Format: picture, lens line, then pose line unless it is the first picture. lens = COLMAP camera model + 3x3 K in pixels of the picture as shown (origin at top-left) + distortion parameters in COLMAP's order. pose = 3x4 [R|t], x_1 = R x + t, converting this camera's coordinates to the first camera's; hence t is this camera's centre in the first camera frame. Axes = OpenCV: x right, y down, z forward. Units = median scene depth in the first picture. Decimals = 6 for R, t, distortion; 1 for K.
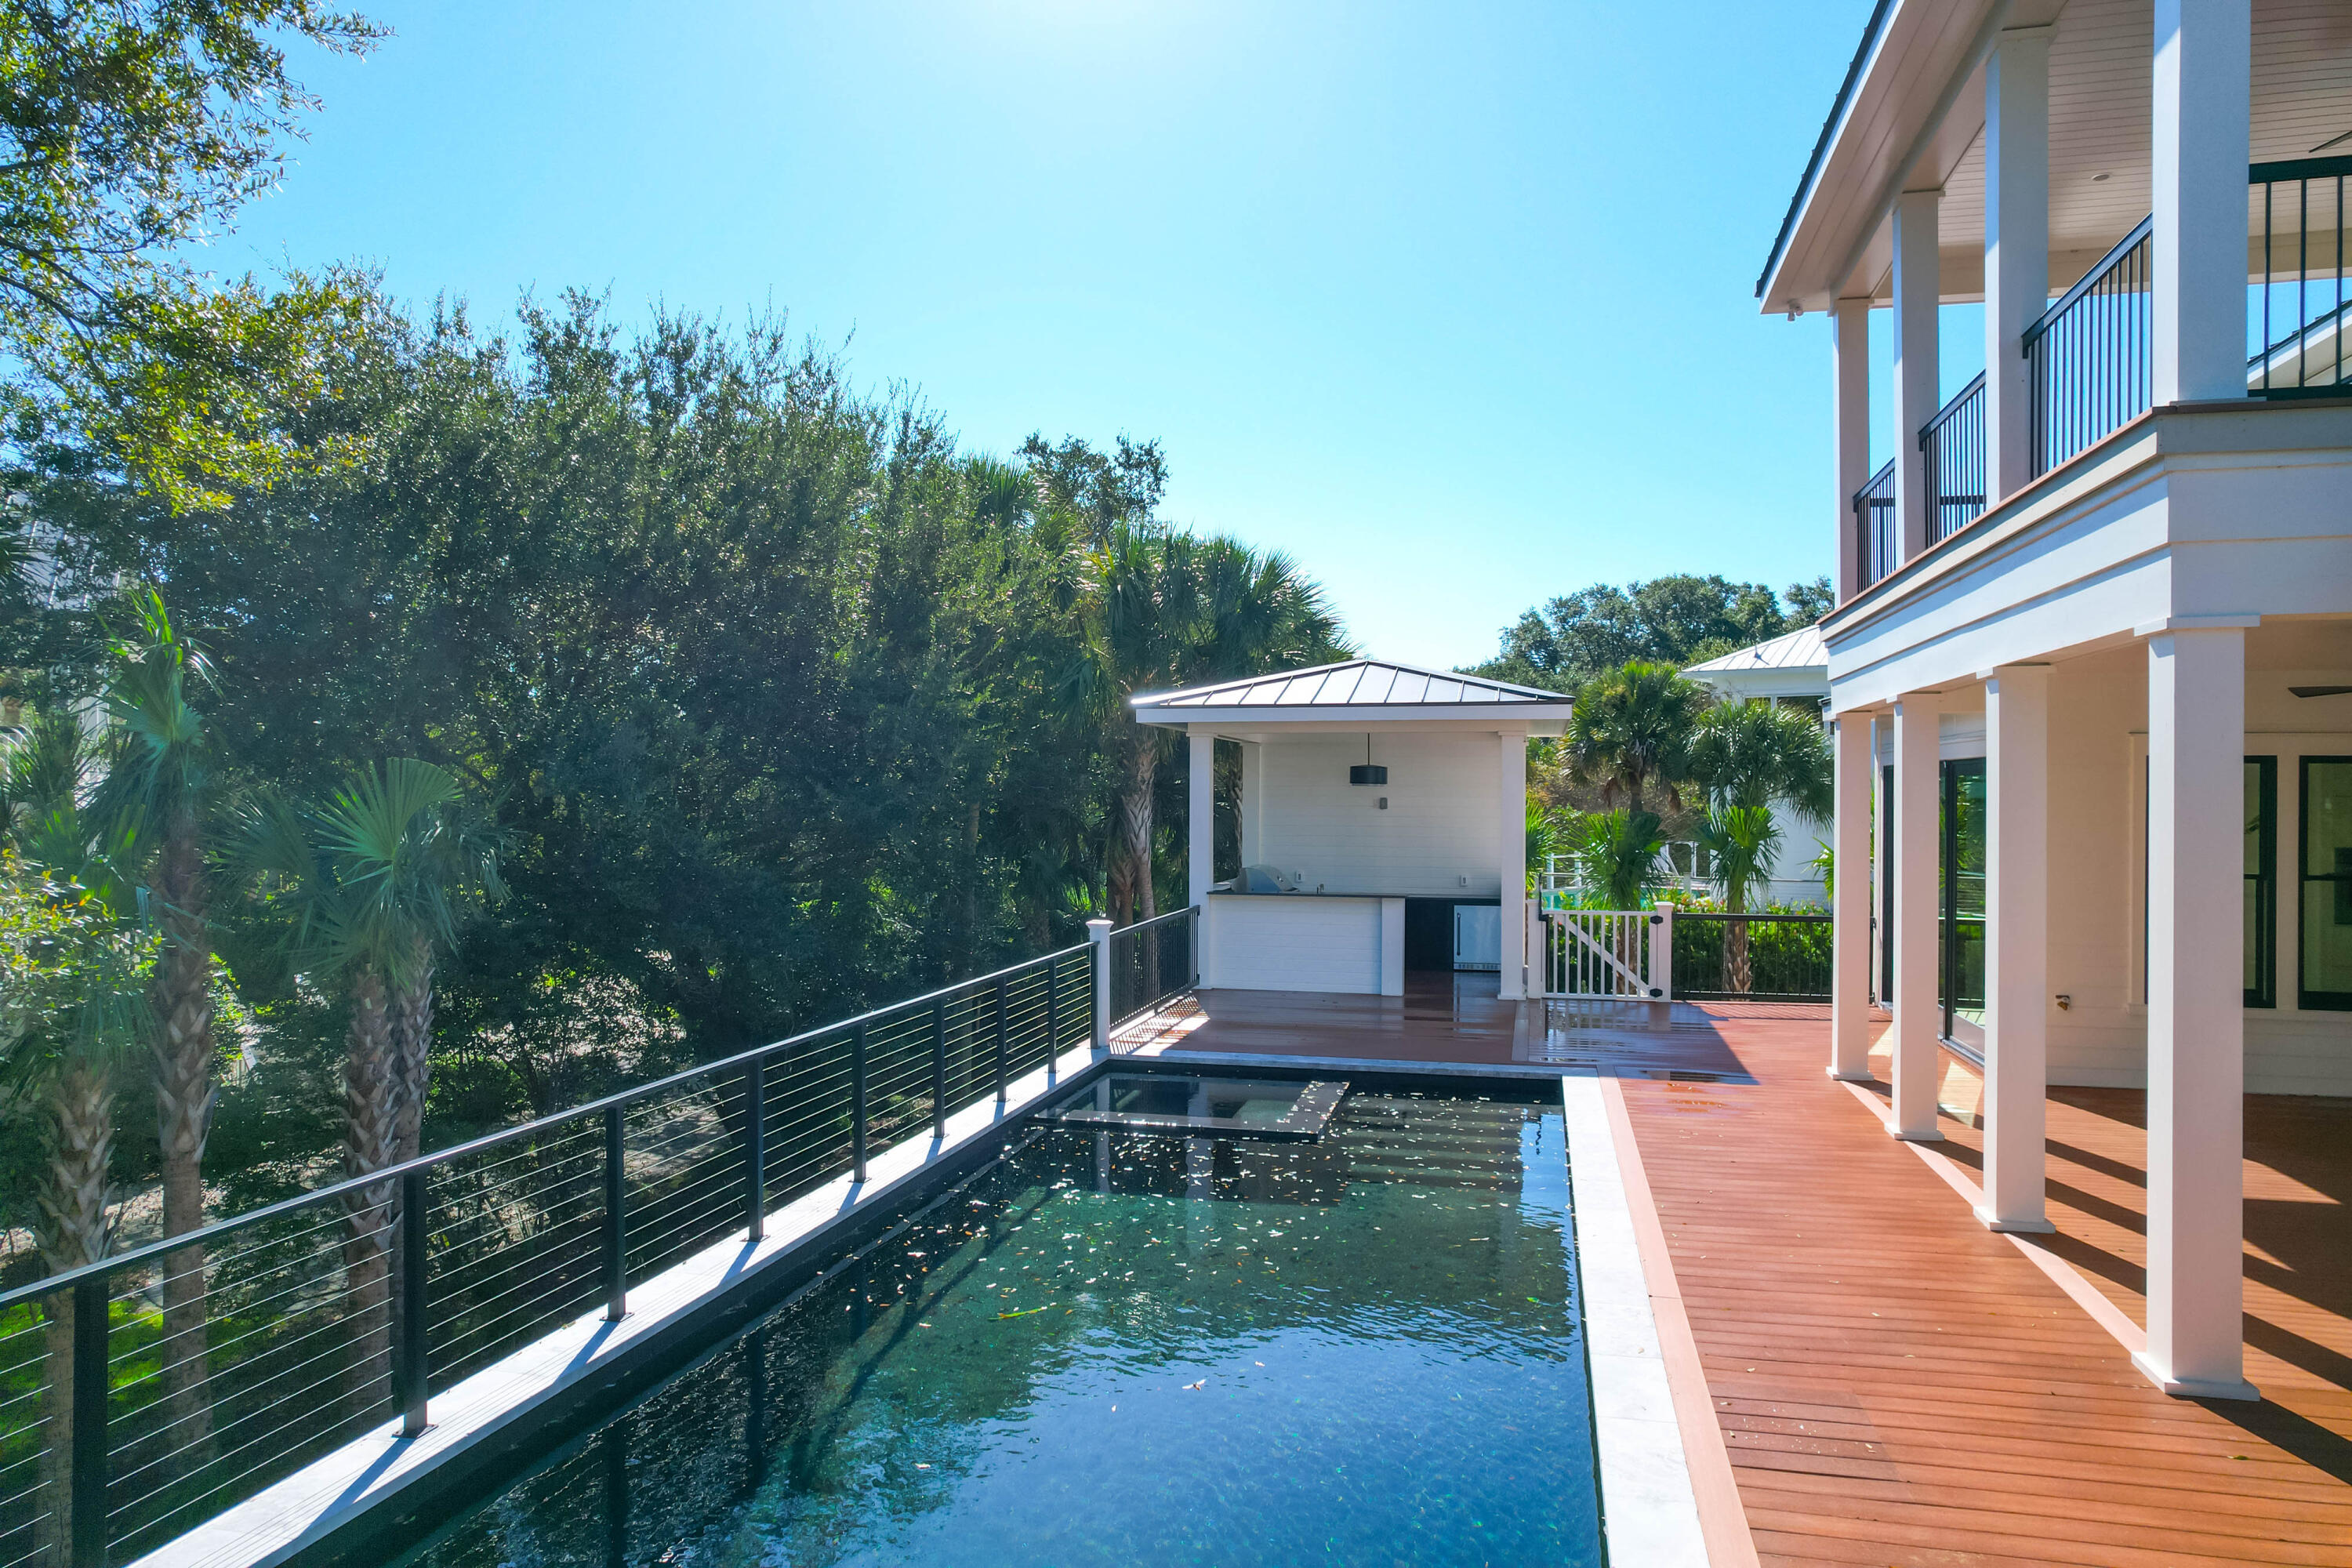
lens RADIAL K [[1504.2, 0, 1176.0], [0, 1504.2, 784.0], [0, 0, 1]] dist [-0.086202, 0.074433]
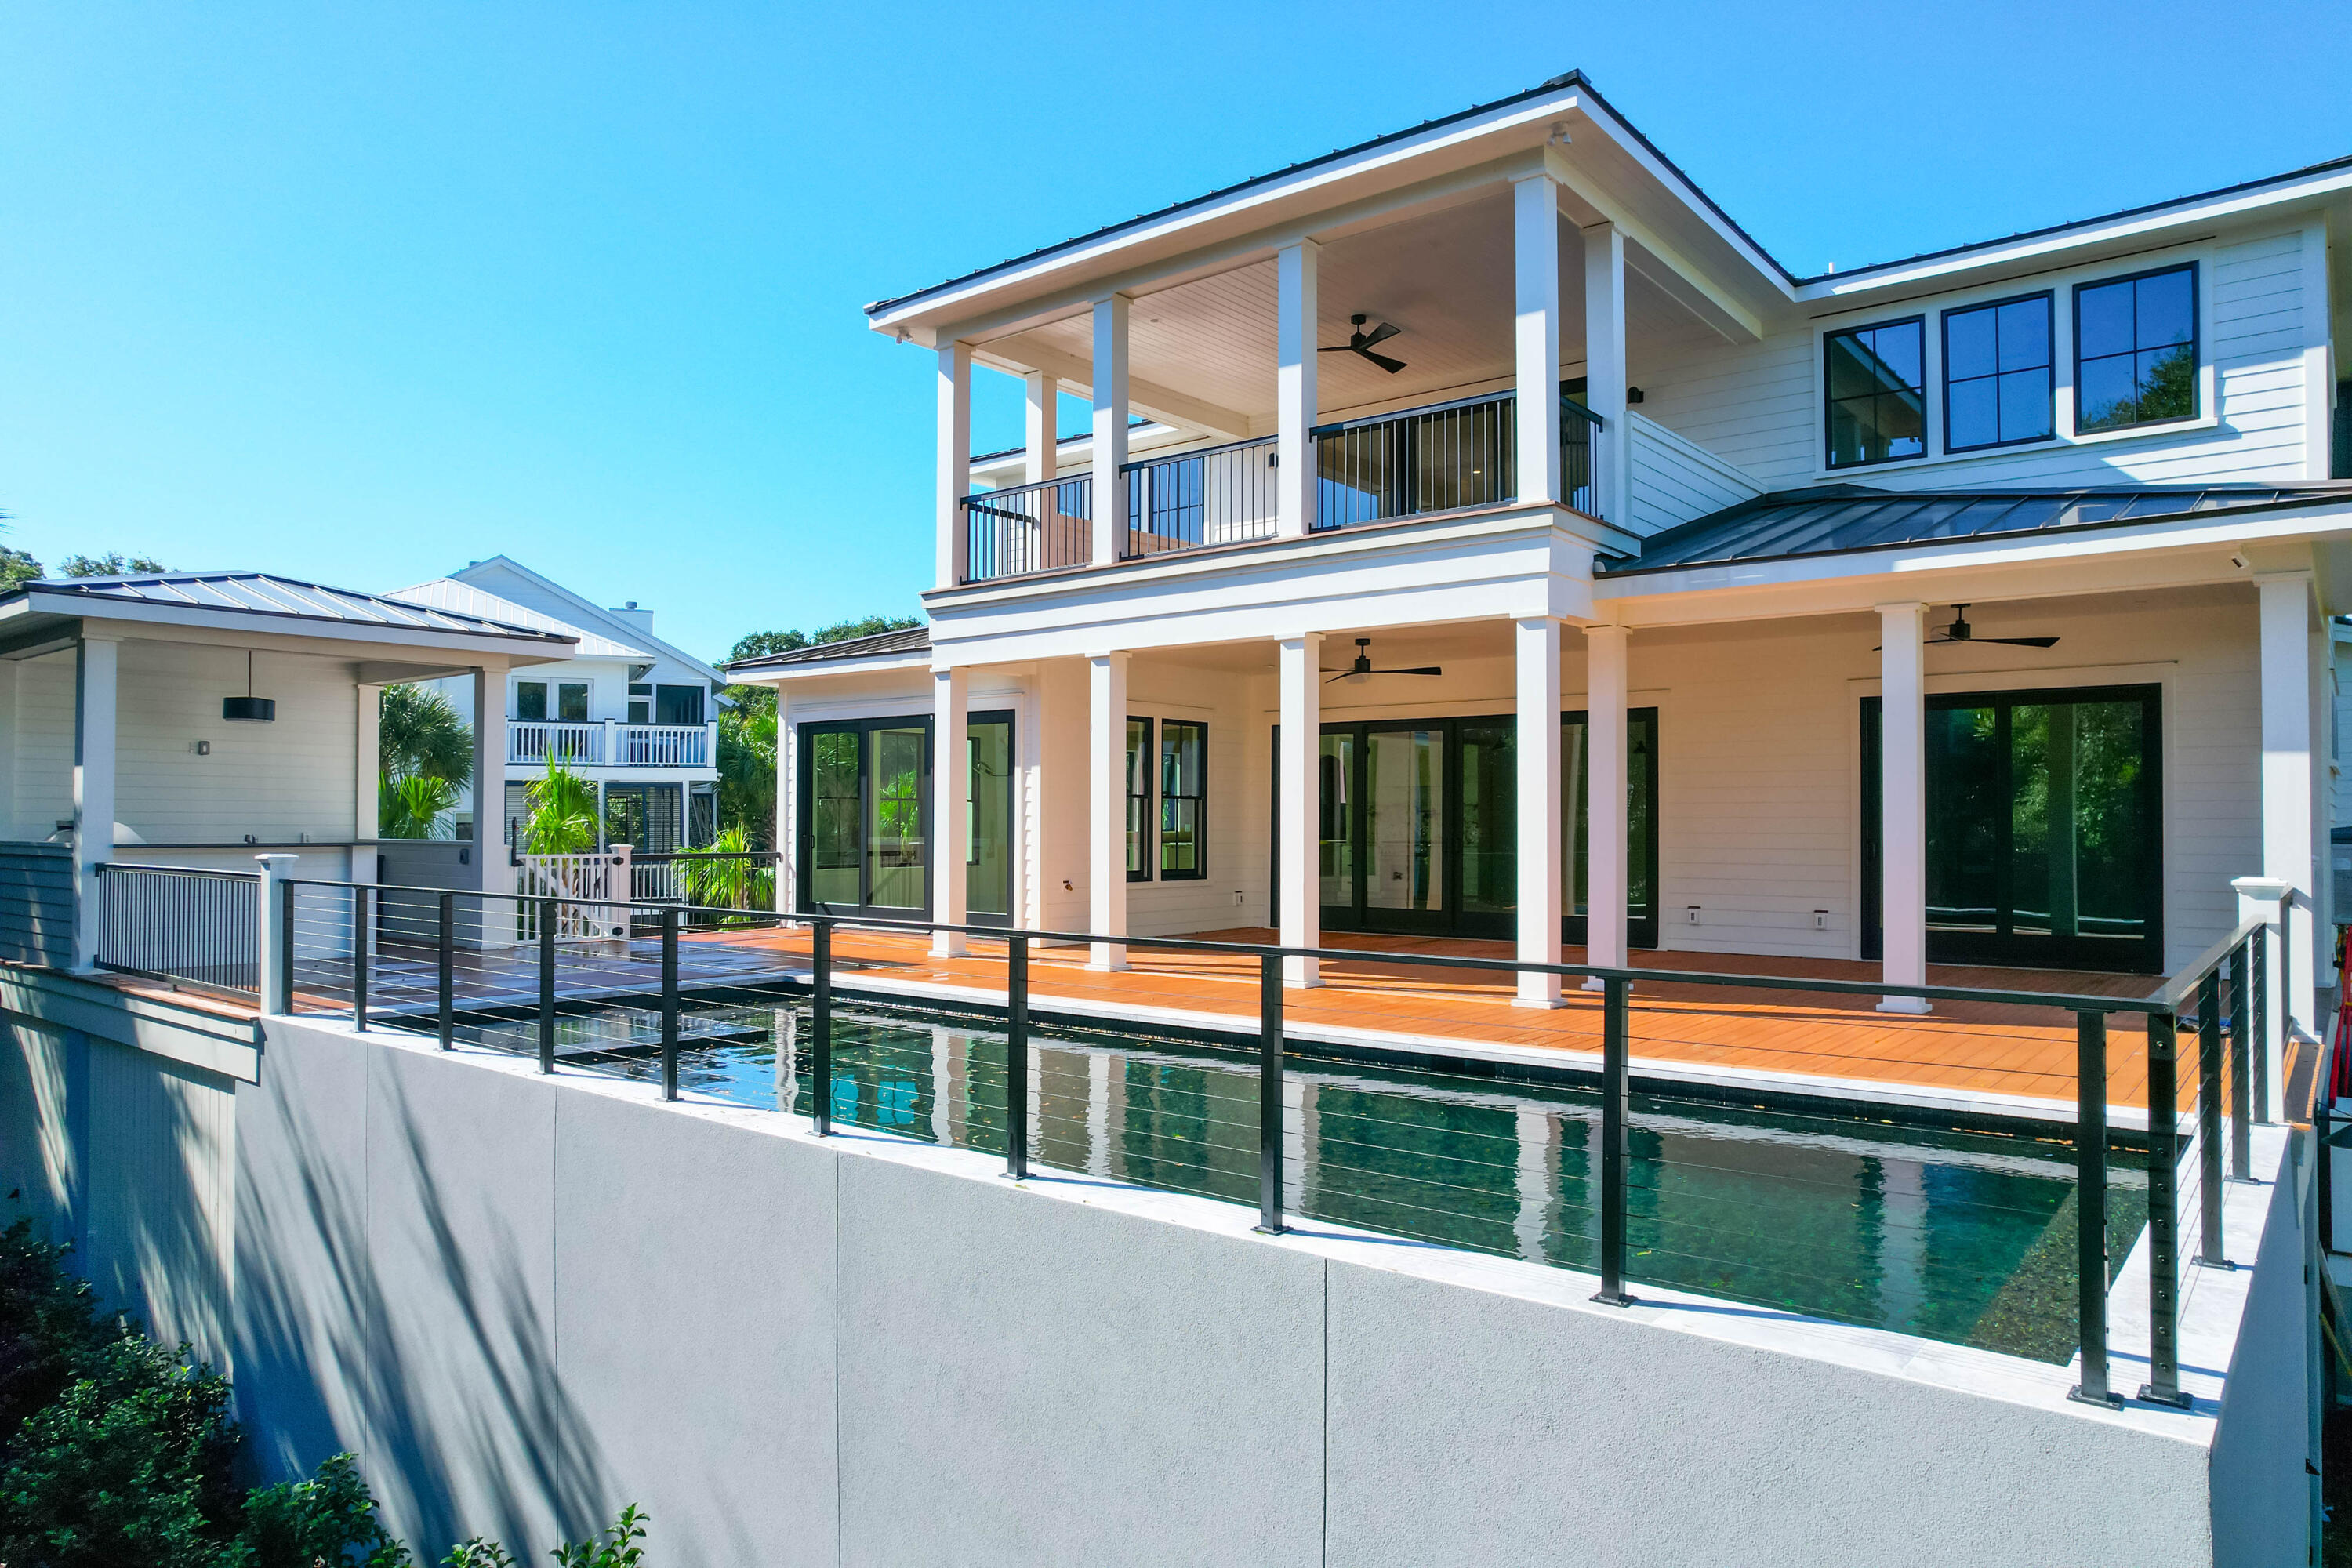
lens RADIAL K [[1504.2, 0, 1176.0], [0, 1504.2, 784.0], [0, 0, 1]] dist [-0.086202, 0.074433]
pose [[0.424275, 0.017036, 0.905373, -0.644259], [-0.006673, 0.999855, -0.015686, 0.073966], [-0.905509, 0.000614, 0.424327, 0.303302]]
